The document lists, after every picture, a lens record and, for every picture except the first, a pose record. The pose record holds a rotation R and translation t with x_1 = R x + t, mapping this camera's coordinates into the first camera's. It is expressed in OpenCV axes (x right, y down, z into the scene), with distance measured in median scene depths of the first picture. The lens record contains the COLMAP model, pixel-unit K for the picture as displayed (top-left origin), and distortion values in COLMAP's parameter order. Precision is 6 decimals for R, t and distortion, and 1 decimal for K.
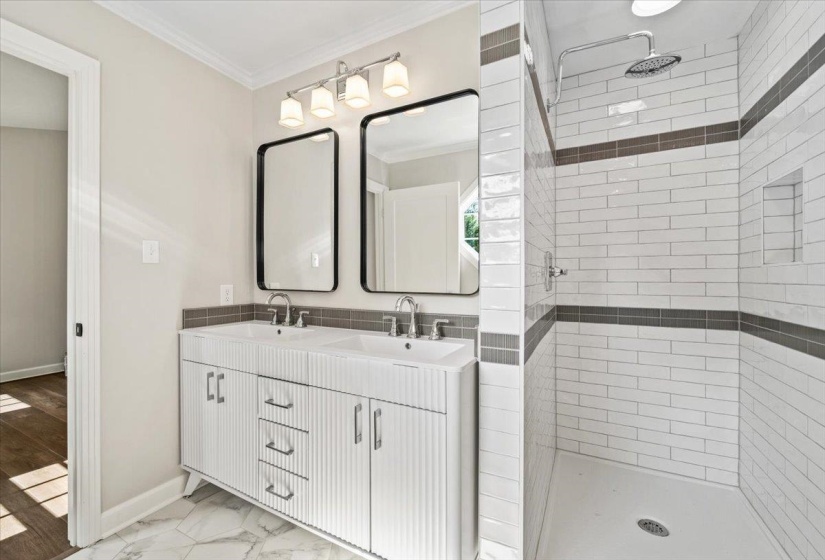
lens RADIAL K [[323.4, 0, 409.3], [0, 323.4, 284.1], [0, 0, 1]] dist [-0.000352, -0.000066]
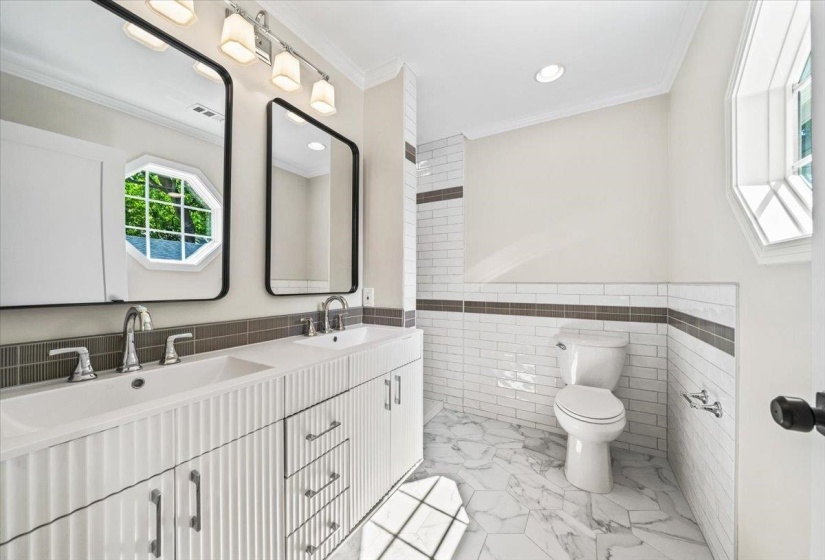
lens RADIAL K [[323.4, 0, 409.3], [0, 323.4, 284.1], [0, 0, 1]] dist [-0.000352, -0.000066]
pose [[0.050714, -0.004066, 0.998705, -1.001848], [0.026434, 0.999647, 0.002728, 0.000013], [-0.998363, 0.026261, 0.050804, 0.604175]]
